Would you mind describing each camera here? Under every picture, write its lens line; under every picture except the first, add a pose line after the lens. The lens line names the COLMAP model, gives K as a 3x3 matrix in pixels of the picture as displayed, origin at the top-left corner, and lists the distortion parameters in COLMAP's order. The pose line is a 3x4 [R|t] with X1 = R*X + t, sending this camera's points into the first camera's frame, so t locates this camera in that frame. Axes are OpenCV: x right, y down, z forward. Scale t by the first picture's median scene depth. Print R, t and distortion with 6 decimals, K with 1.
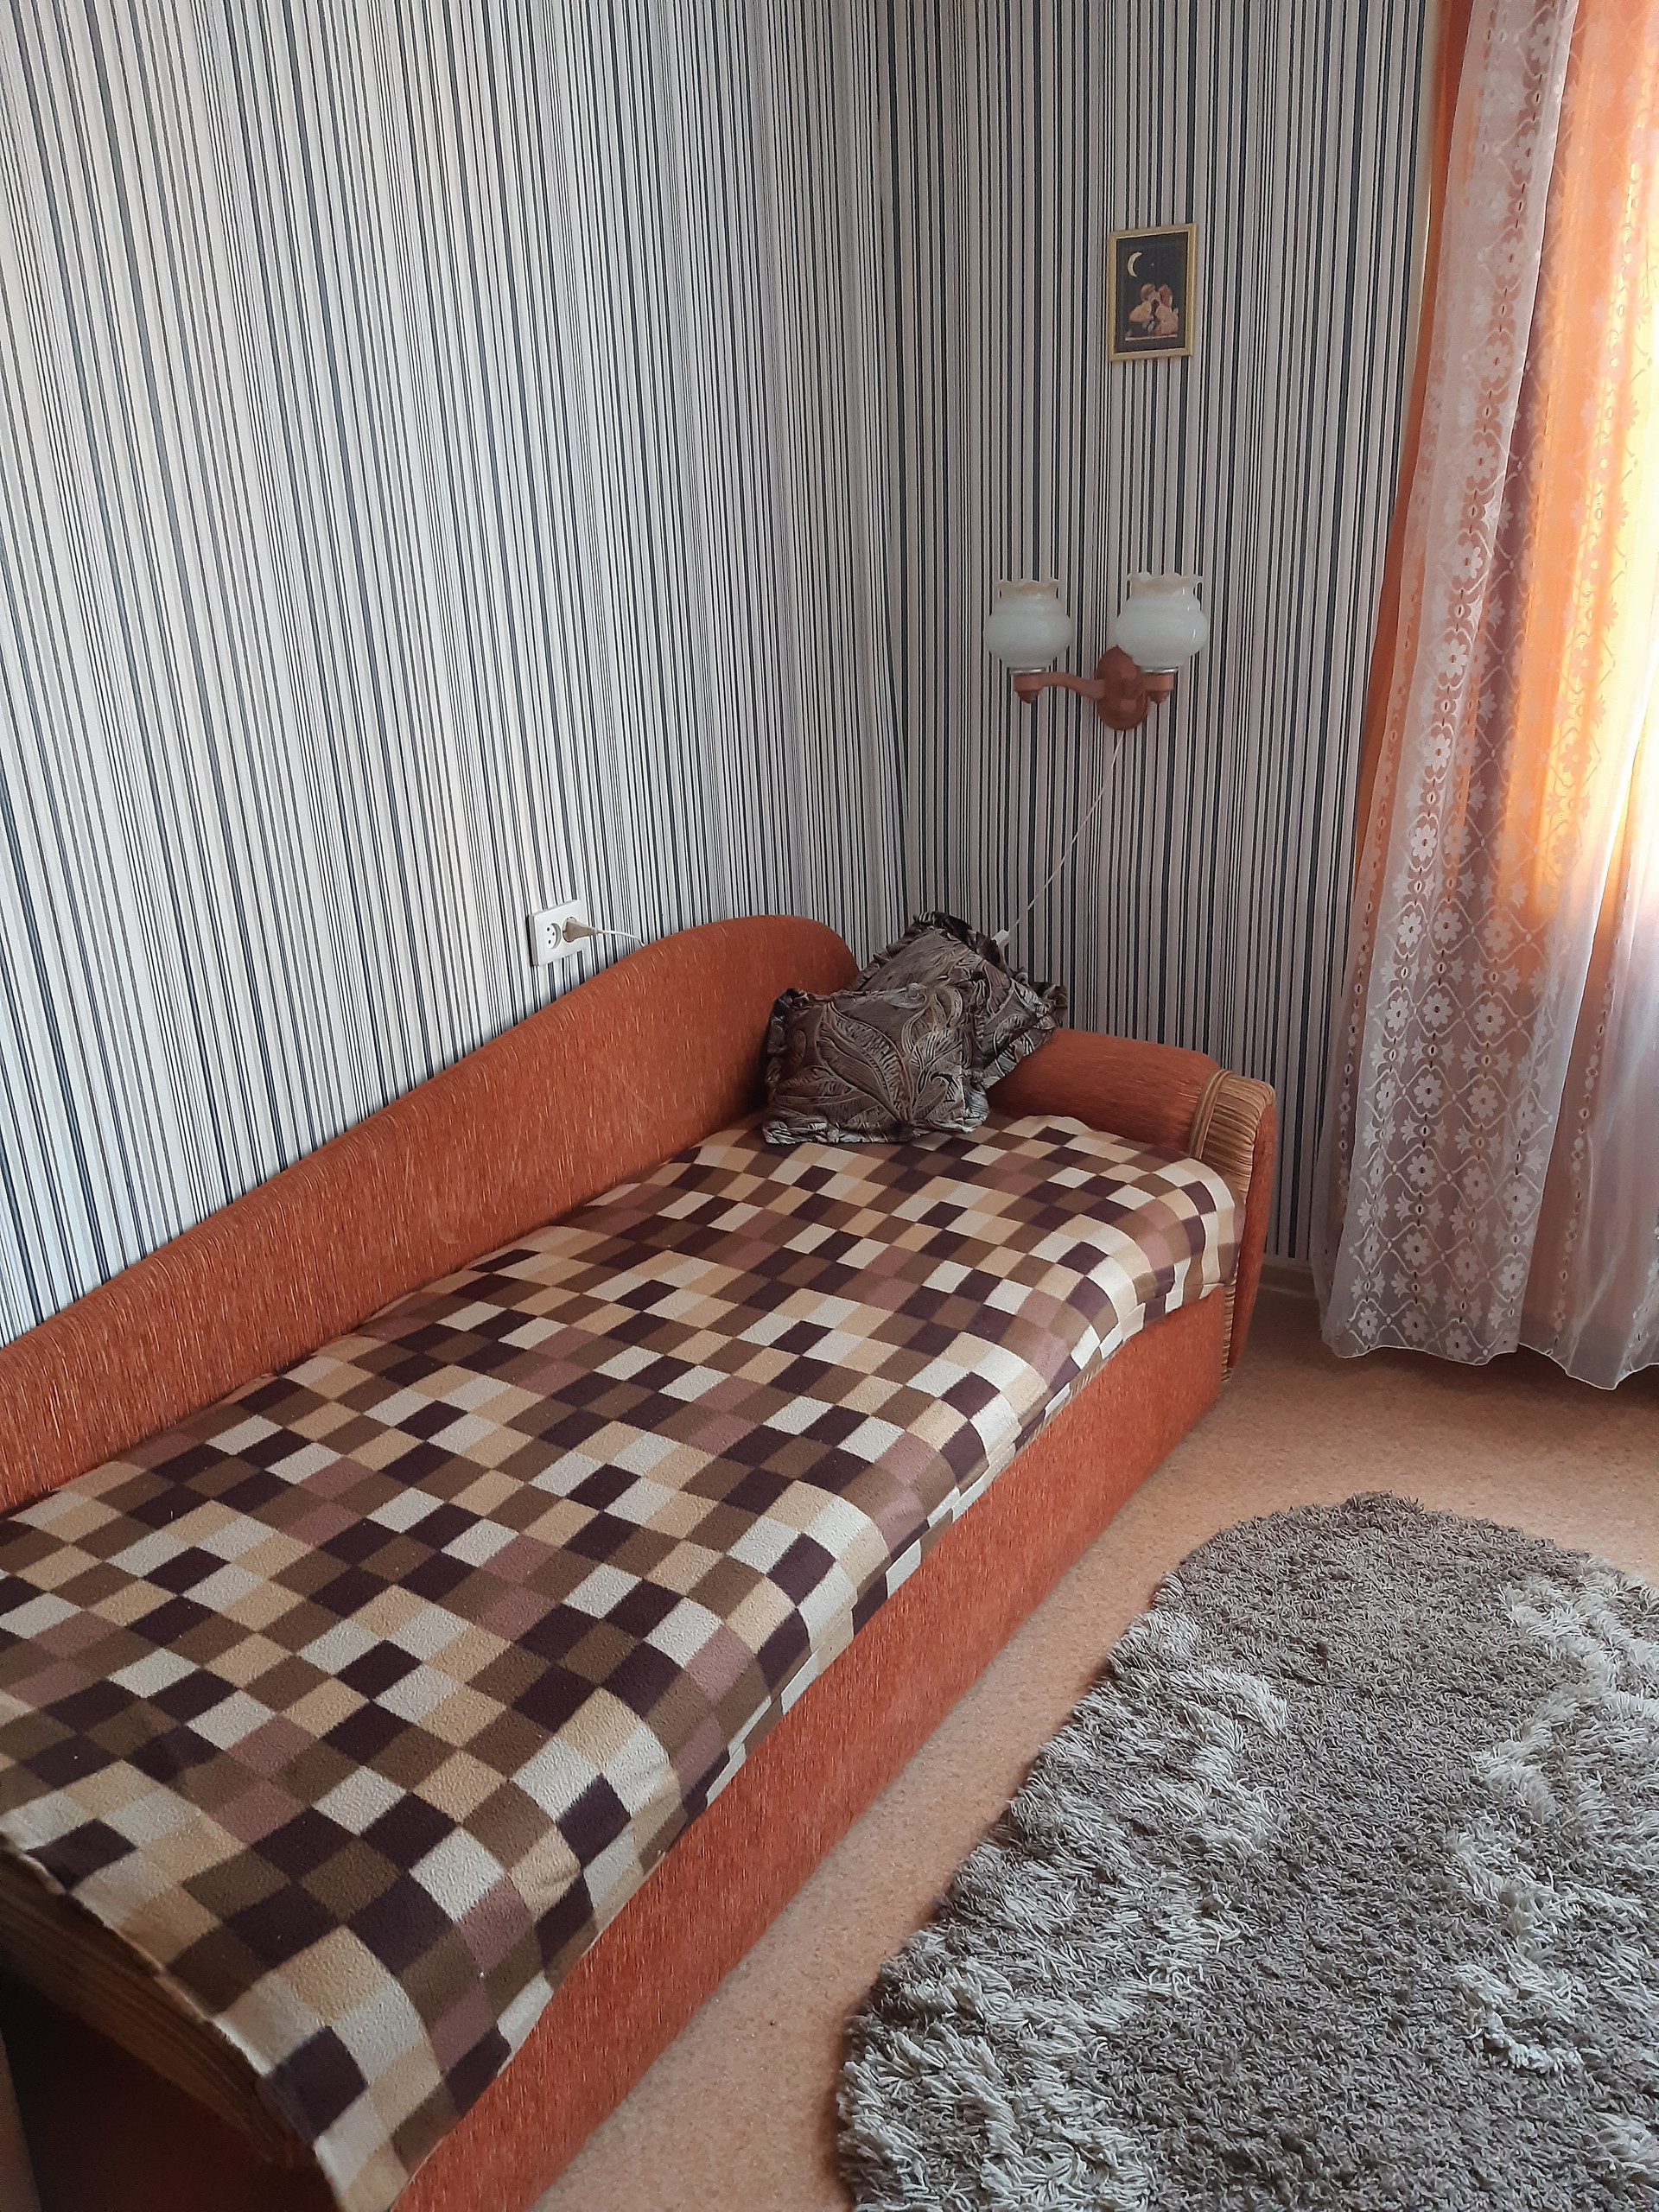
lens RADIAL K [[1710.4, 0, 802.3], [0, 1710.4, 1106.6], [0, 0, 1]] dist [0.078865, -0.136325]
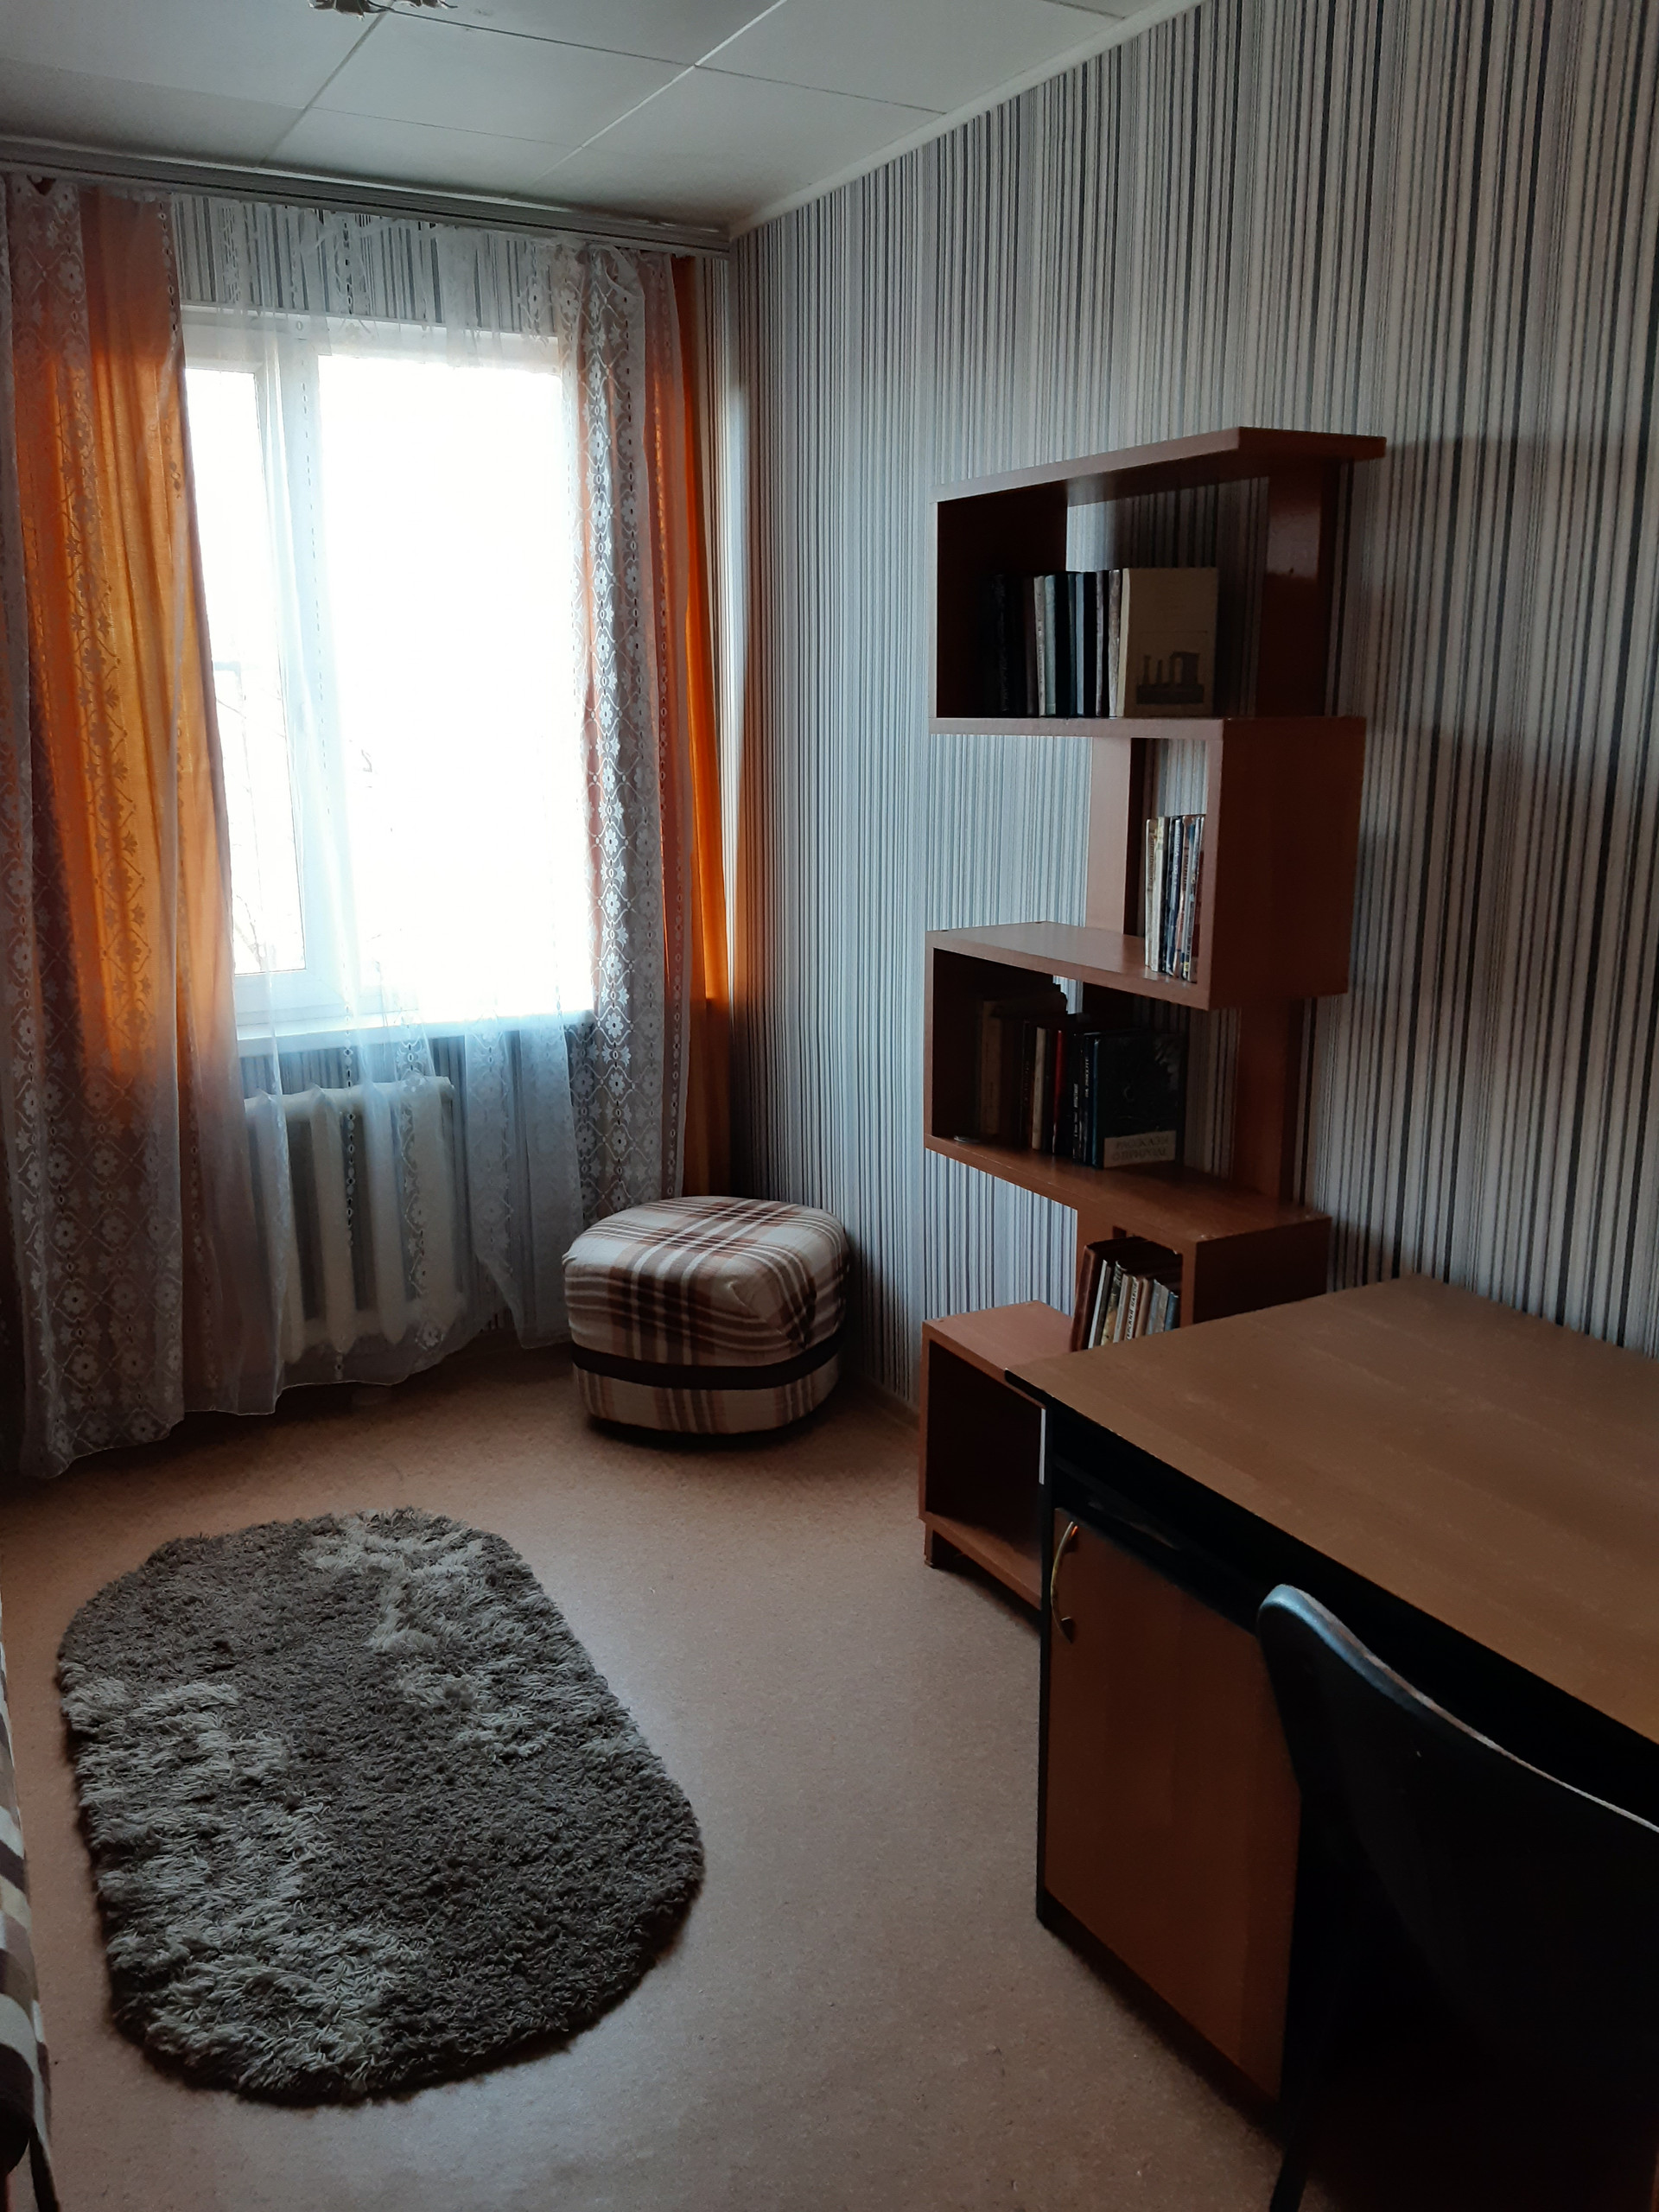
lens RADIAL K [[1710.4, 0, 802.3], [0, 1710.4, 1106.6], [0, 0, 1]] dist [0.078865, -0.136325]
pose [[0.528825, -0.168578, 0.831820, -0.557995], [0.268024, 0.963093, 0.024787, 0.021900], [-0.805299, 0.209840, 0.554491, -0.153847]]
